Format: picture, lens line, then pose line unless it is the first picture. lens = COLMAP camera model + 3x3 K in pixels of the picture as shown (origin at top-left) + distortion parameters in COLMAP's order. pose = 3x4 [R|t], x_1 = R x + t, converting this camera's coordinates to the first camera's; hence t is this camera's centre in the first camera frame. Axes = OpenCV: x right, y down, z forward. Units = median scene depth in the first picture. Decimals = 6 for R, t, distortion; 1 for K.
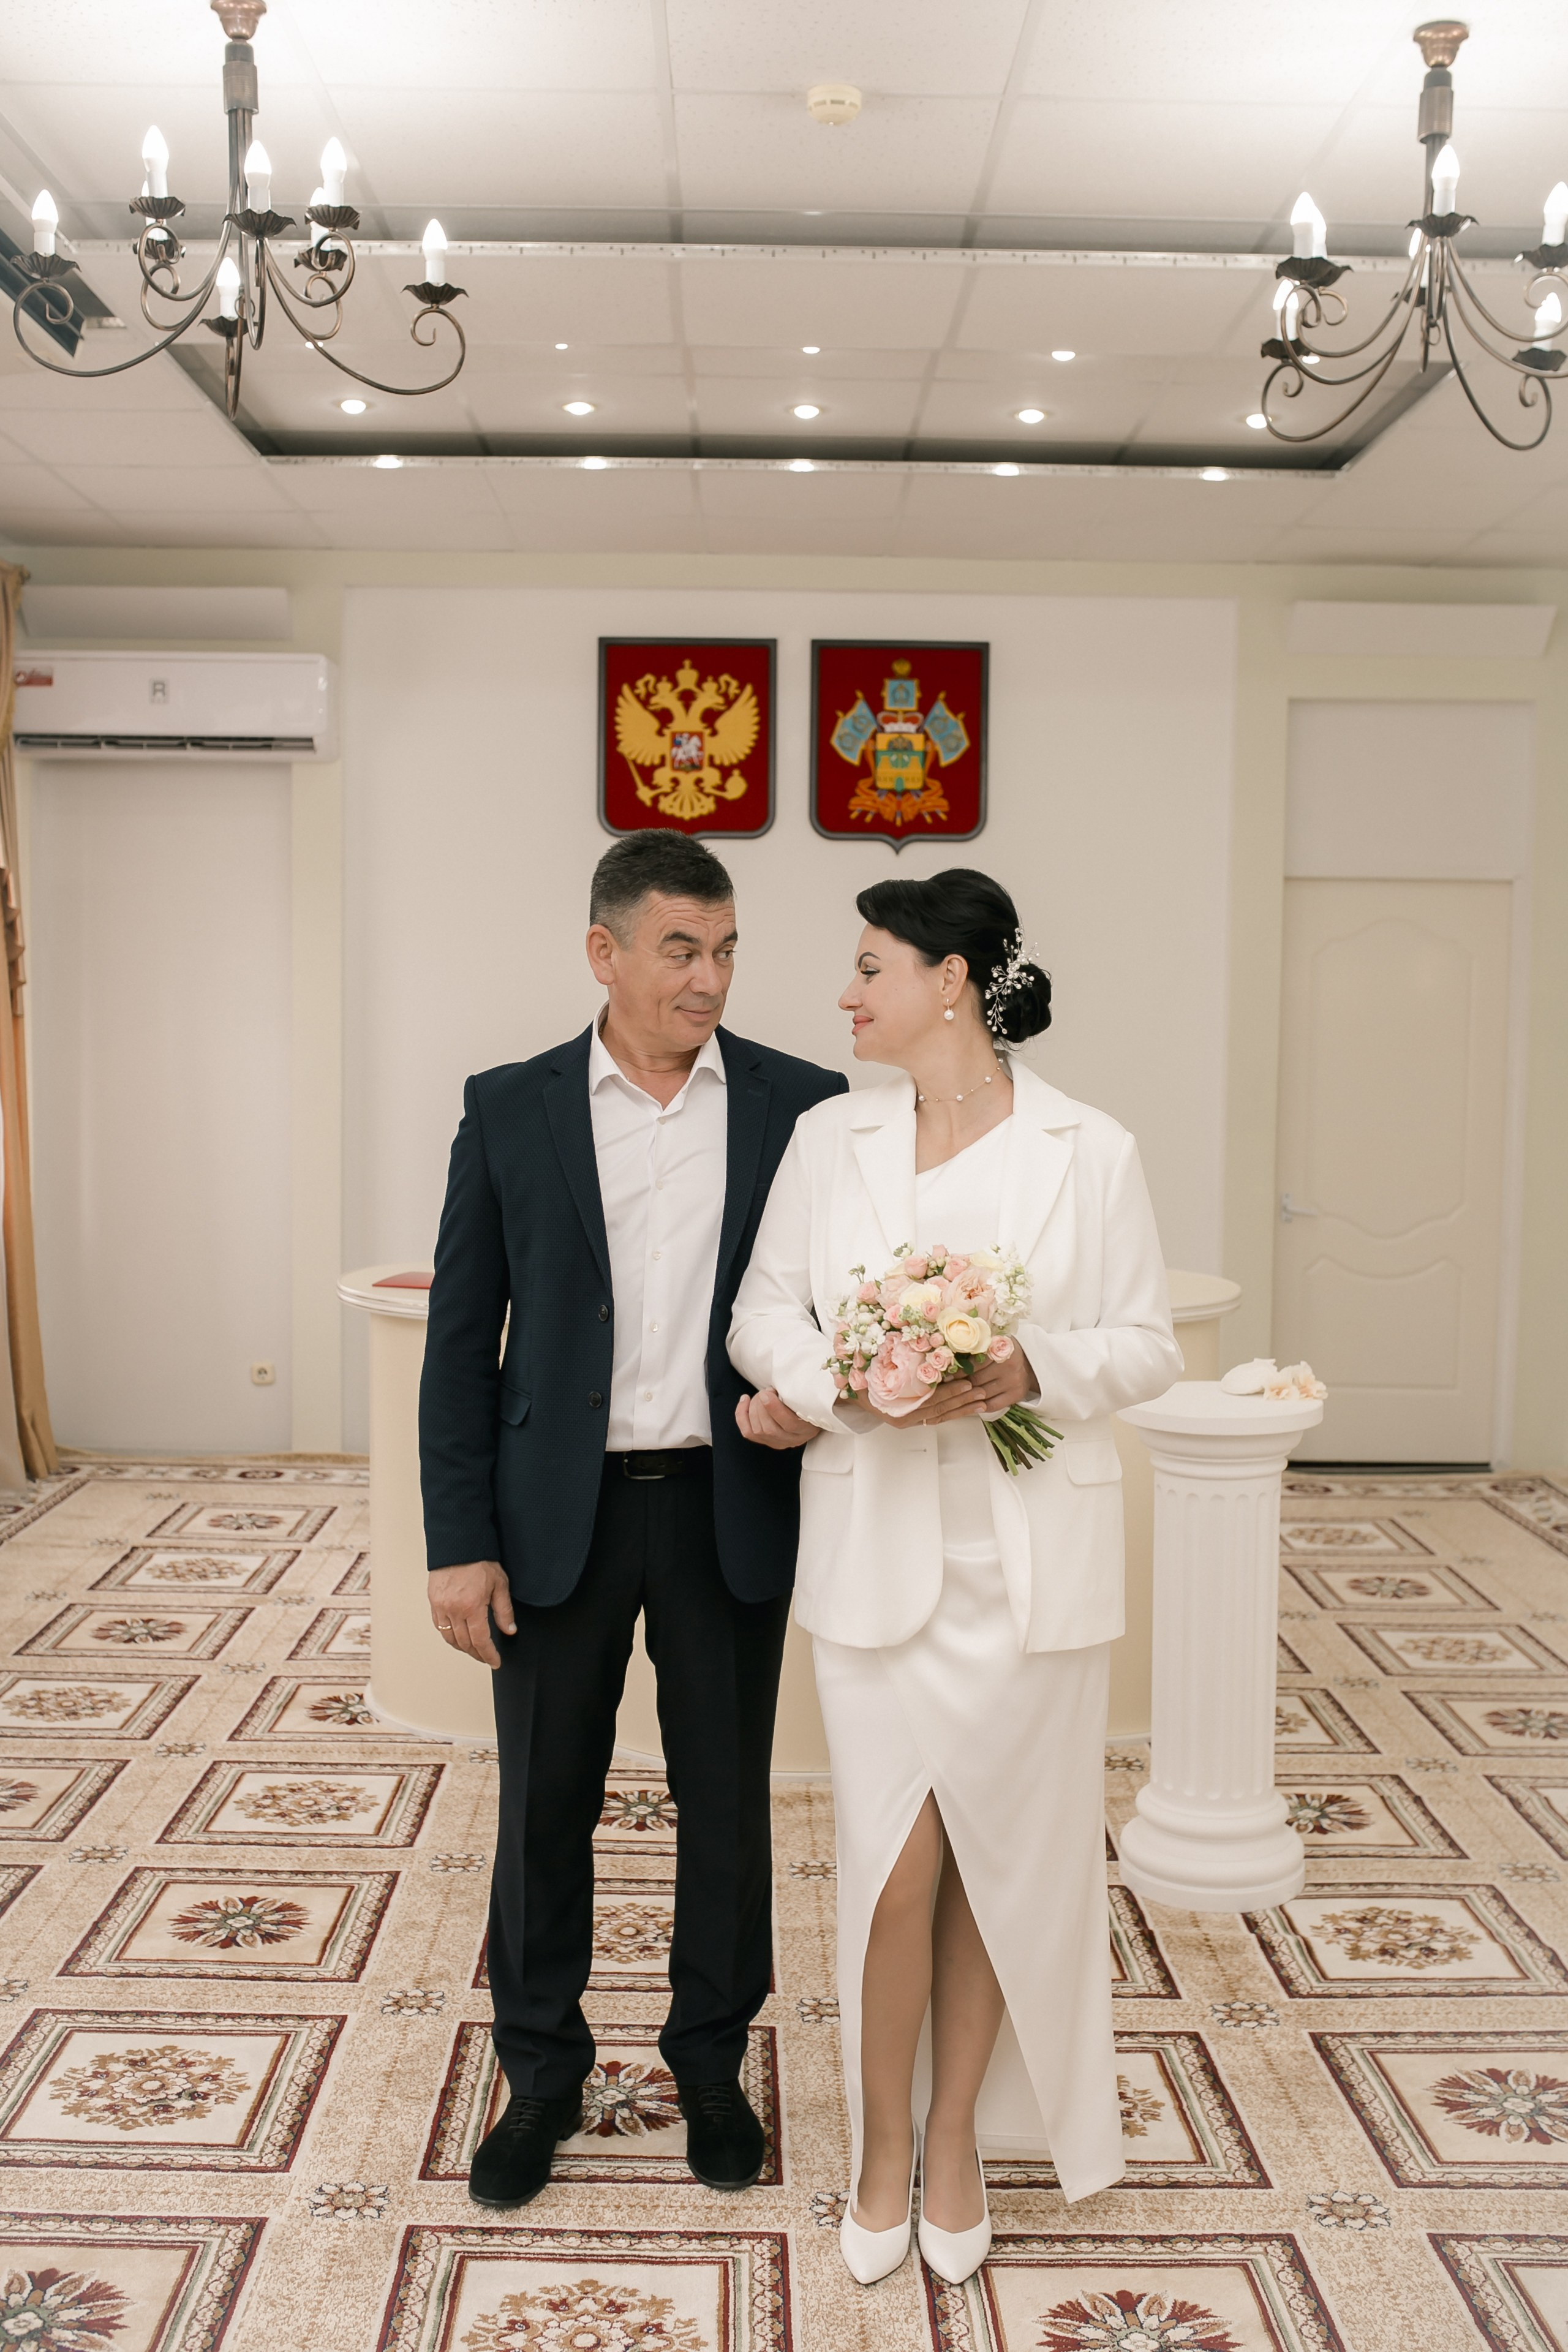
lens RADIAL K [[2277.8, 0, 774.5], [0, 2277.8, 1172.4], [0, 0, 1]] dist [-0.058650, 0.086854]
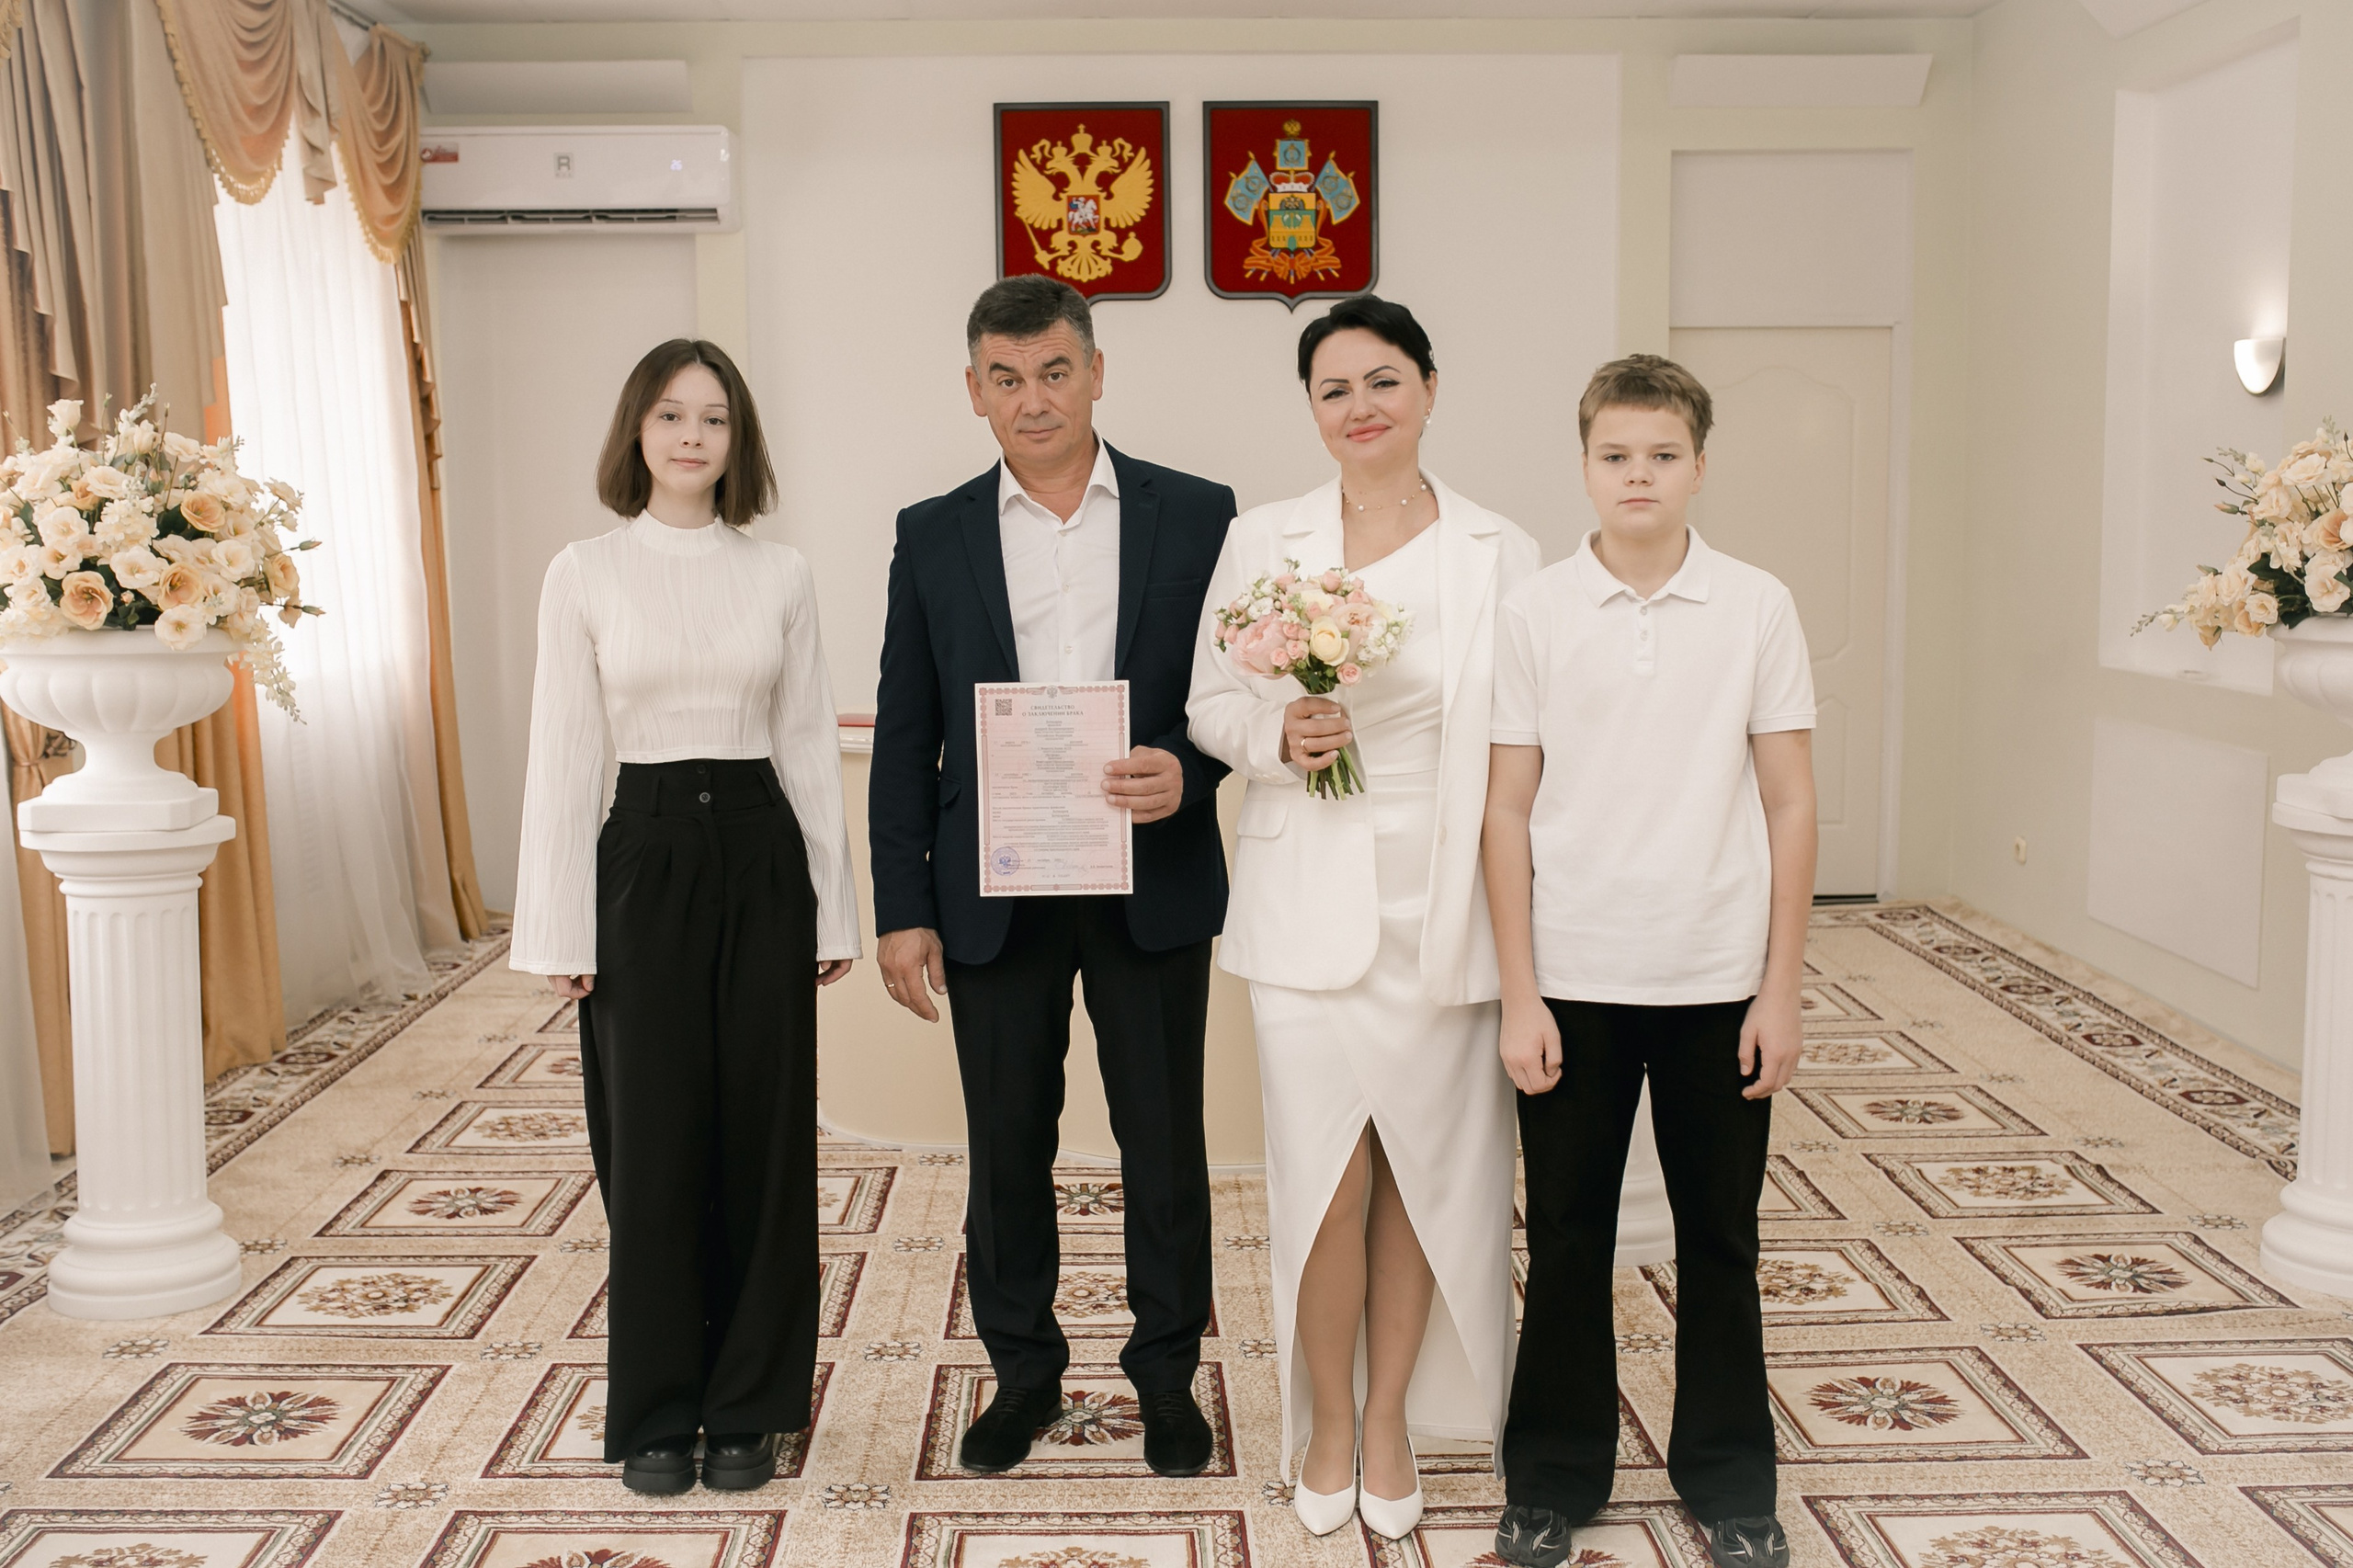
lens RADIAL K [[2354.1, 0, 1190.4], [0, 2354.1, 766.0], [0, 0, 1]] dist [-0.065016, 0.107972]
pose [[0.999641, -0.022722, 0.014196, -0.016581], [0.022058, 0.998731, 0.045273, 0.022371], [-0.015207, -0.044943, 0.998874, -0.092719]]
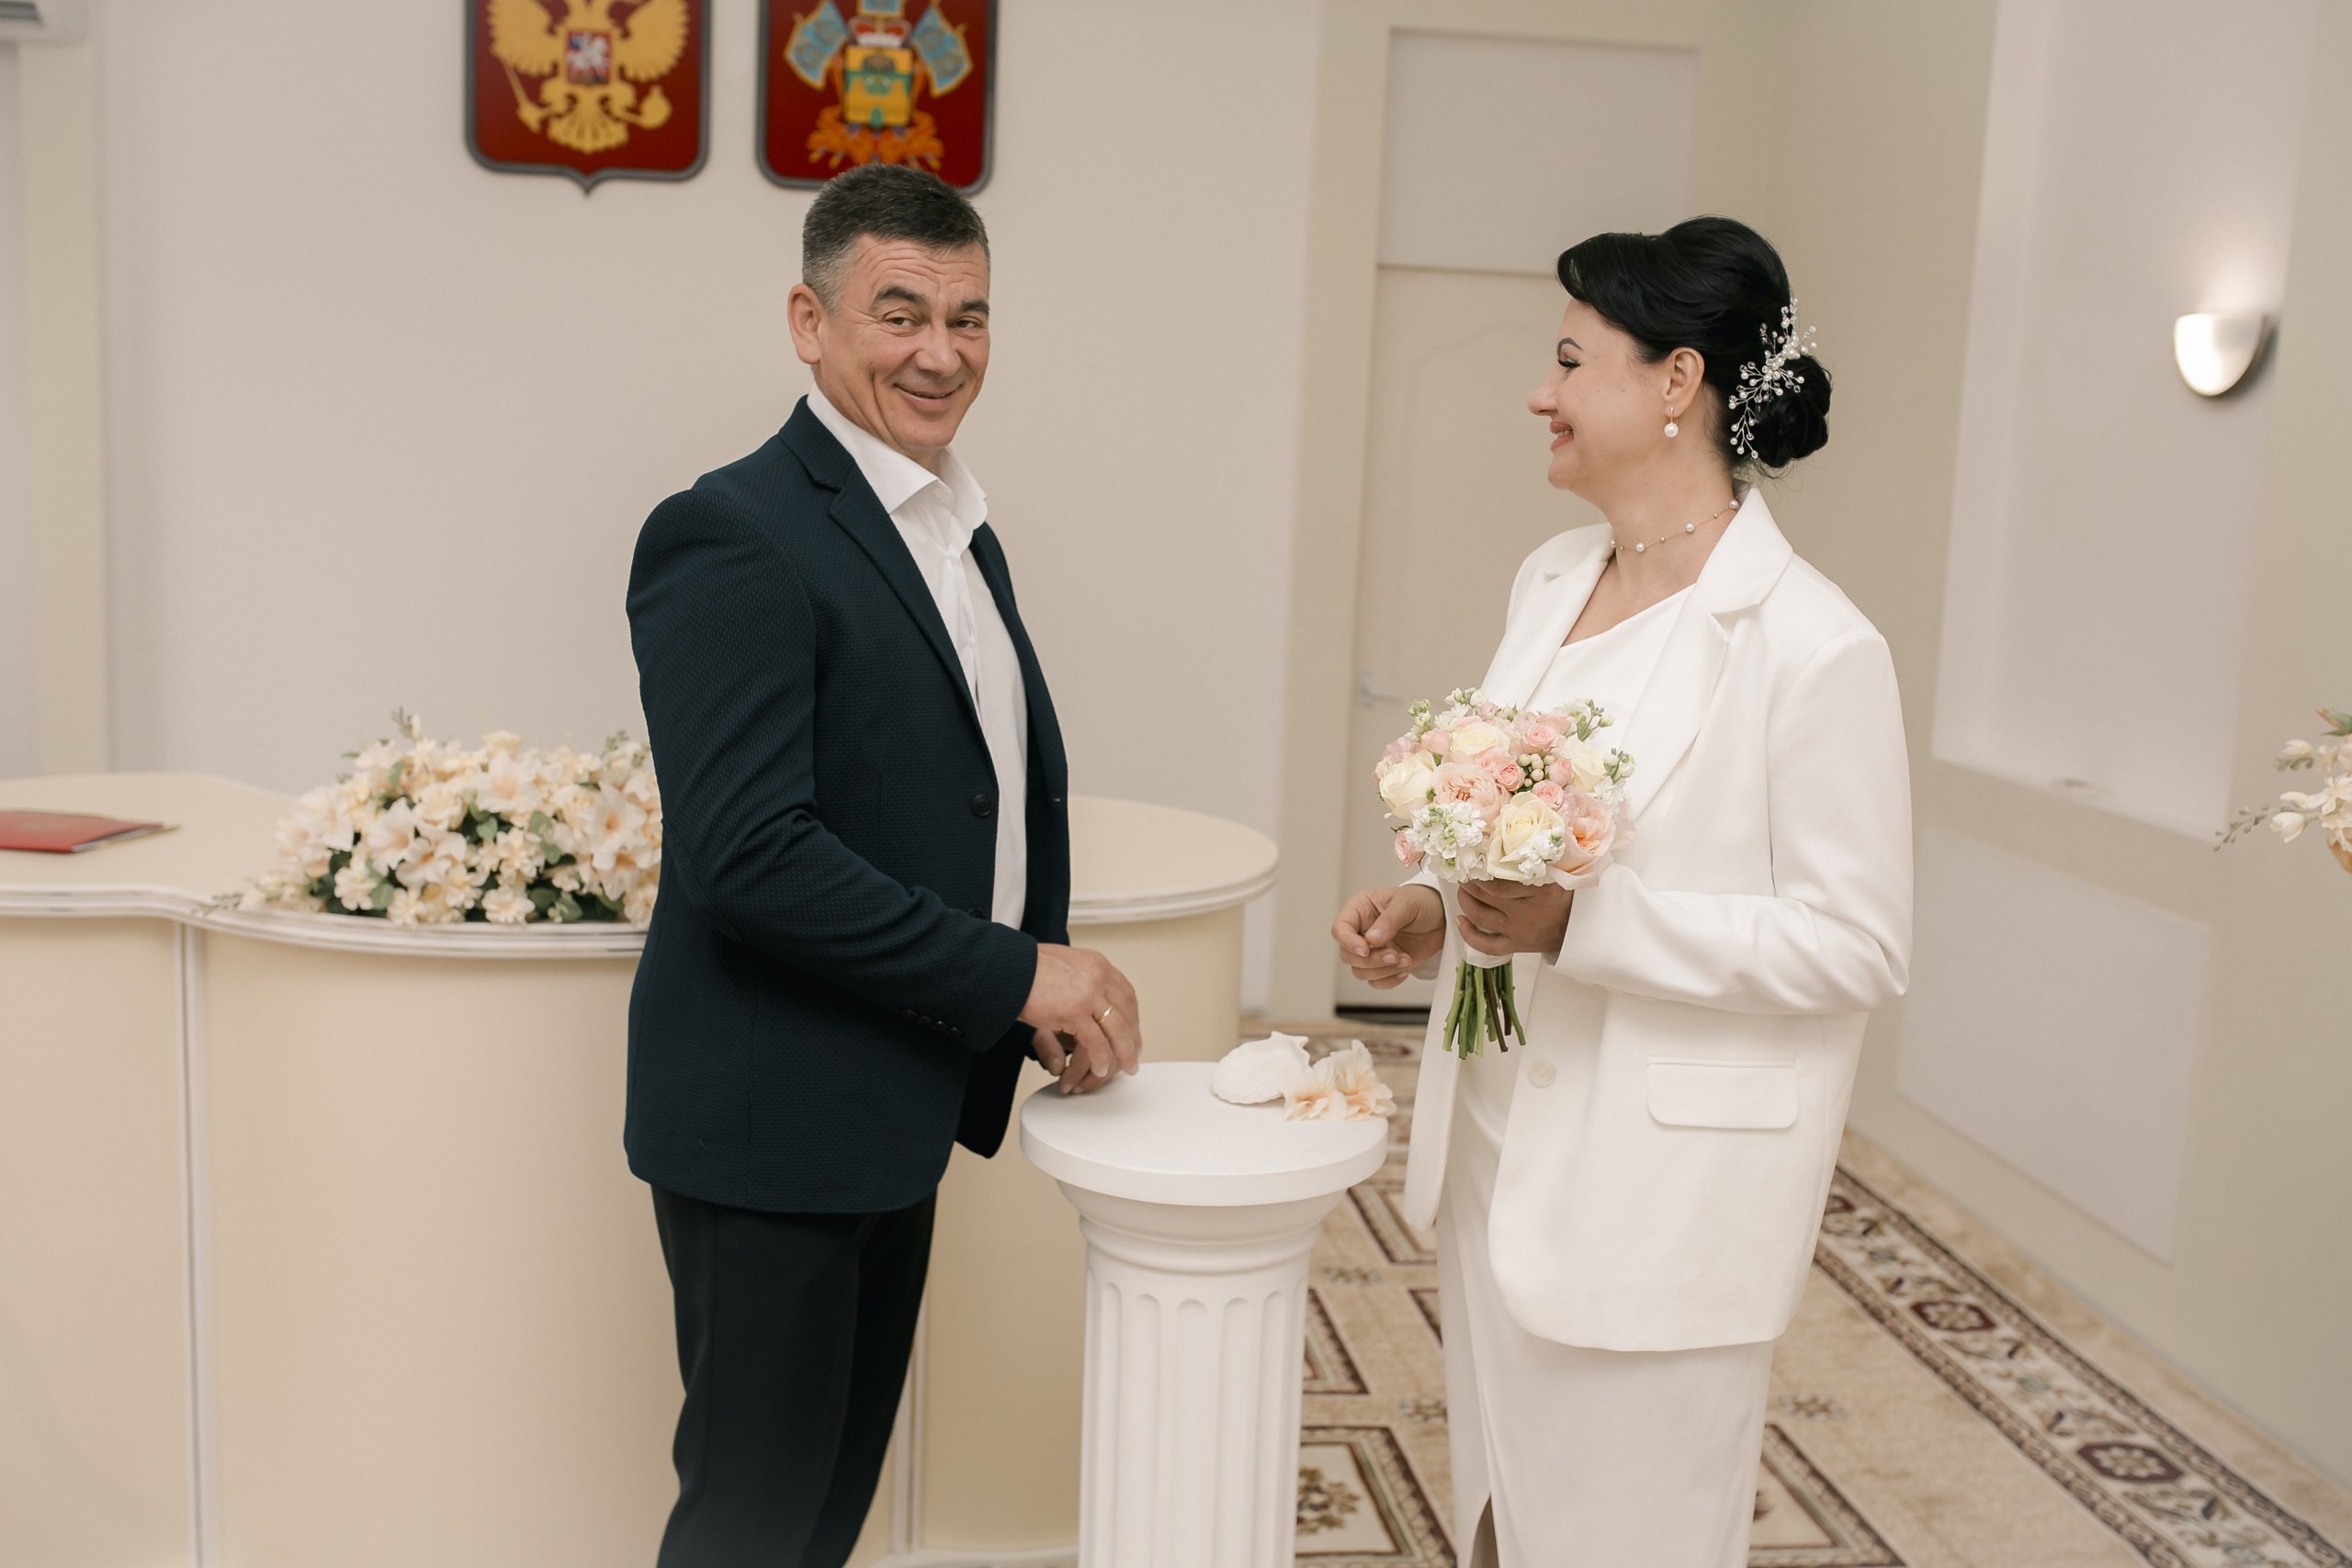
lens RADIAL K [[2230.0, 0, 1165.5], [0, 2230.0, 763.2], [0, 0, 1]] dist [-0.059939, 0.085386]
pose [[0.992098, 0.016517, 0.124377, 0.092671], [-0.025668, 0.997050, 0.072338, -0.020068], [-0.122815, -0.074959, 0.989595, 0.370350]]
